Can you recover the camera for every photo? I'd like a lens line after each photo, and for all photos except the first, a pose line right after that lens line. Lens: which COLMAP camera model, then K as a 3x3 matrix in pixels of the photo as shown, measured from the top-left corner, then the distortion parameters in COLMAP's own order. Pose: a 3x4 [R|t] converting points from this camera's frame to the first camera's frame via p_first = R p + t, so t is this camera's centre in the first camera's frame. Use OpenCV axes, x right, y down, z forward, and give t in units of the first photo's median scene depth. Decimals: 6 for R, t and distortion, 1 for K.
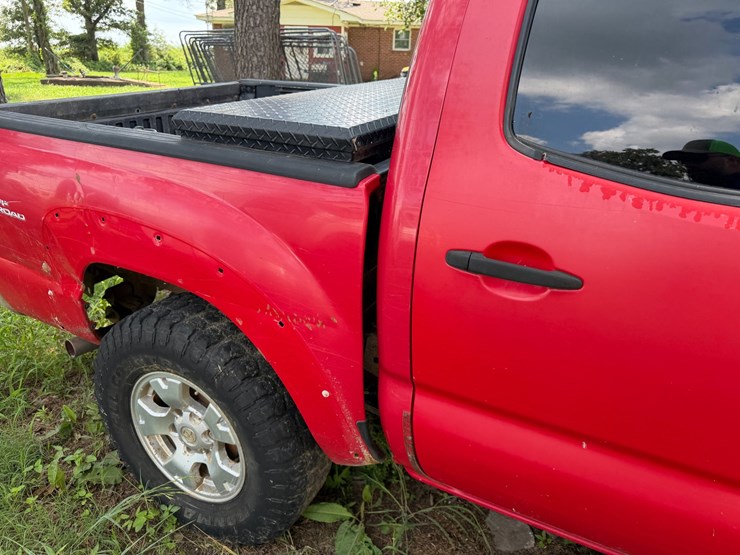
lens RADIAL K [[543.5, 0, 370.9], [0, 543.5, 246.1], [0, 0, 1]] dist [0.038900, -0.036221]
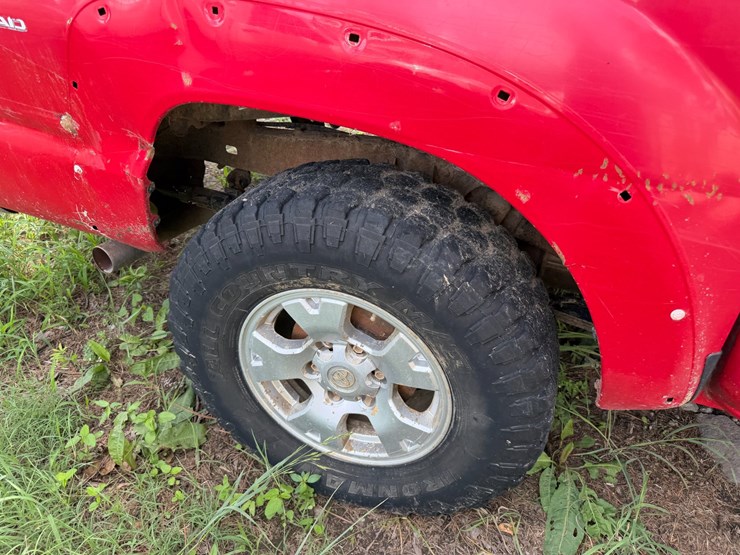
lens RADIAL K [[543.5, 0, 370.9], [0, 543.5, 246.1], [0, 0, 1]] dist [0.038900, -0.036221]
pose [[0.989161, -0.049017, 0.138414, -0.376045], [0.021688, 0.981069, 0.192438, 0.063095], [-0.145227, -0.187350, 0.971498, 0.383894]]
